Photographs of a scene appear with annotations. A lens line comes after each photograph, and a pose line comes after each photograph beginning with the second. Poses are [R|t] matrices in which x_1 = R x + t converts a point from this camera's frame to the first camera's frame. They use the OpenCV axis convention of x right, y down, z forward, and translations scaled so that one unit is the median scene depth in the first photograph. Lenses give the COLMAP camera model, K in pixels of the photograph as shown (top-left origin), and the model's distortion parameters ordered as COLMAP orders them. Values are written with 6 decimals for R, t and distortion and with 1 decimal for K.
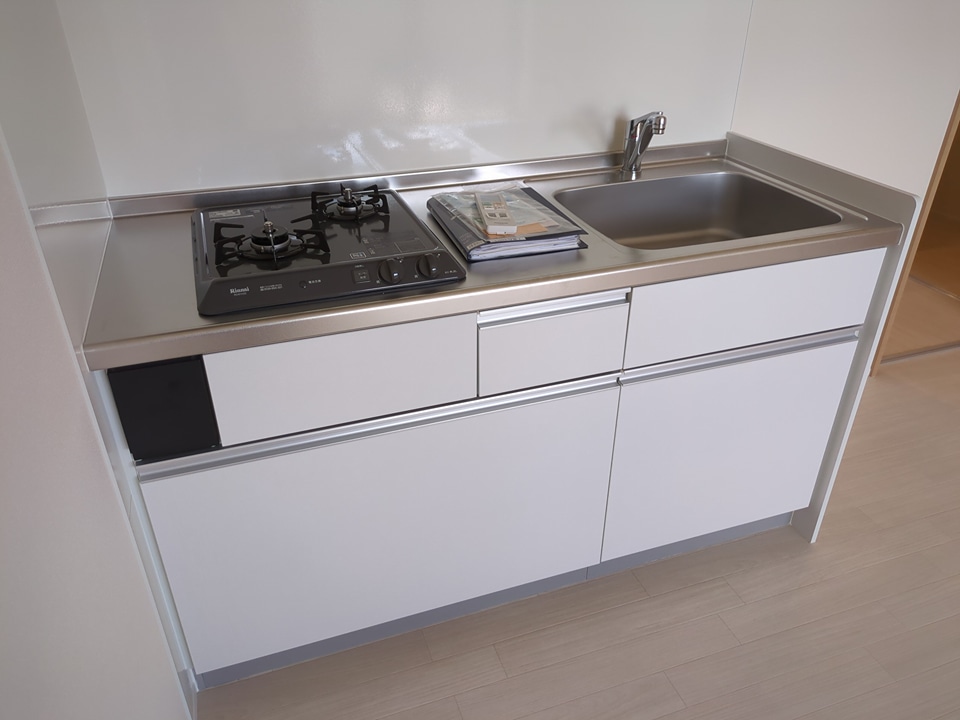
lens RADIAL K [[724.5, 0, 479.7], [0, 724.5, 356.4], [0, 0, 1]] dist [-0.014300, 0.001046]
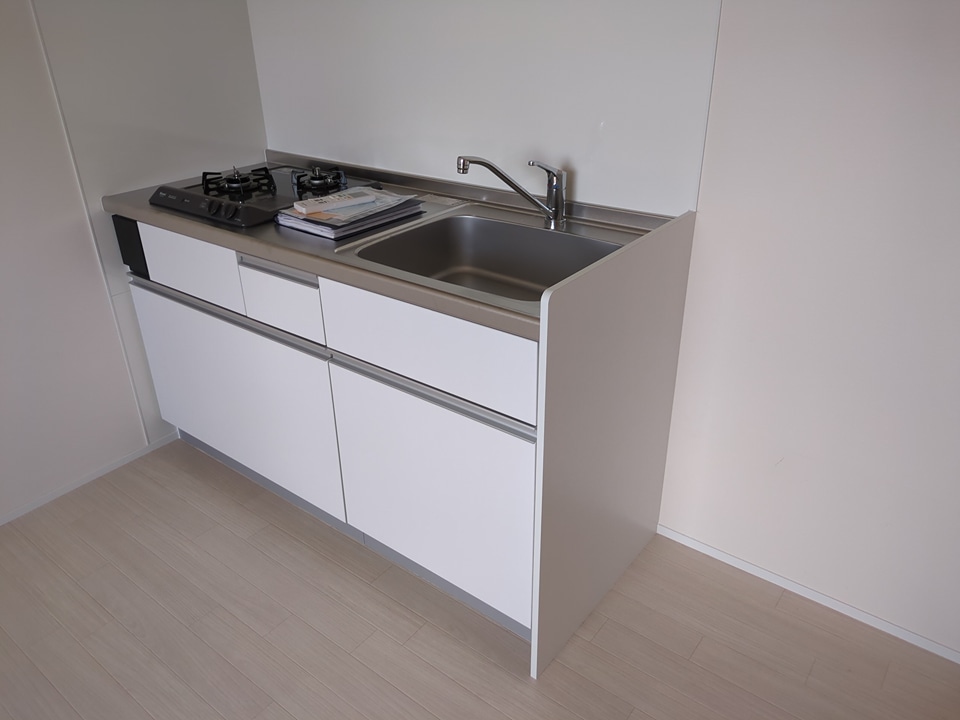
lens RADIAL K [[724.5, 0, 480.0], [0, 724.5, 363.6], [0, 0, 1]] dist [-0.014300, 0.001046]
pose [[0.536412, 0.366490, -0.760228, 1.109398], [-0.409175, 0.900775, 0.145533, -0.205680], [0.738131, 0.233000, 0.633145, 0.385952]]
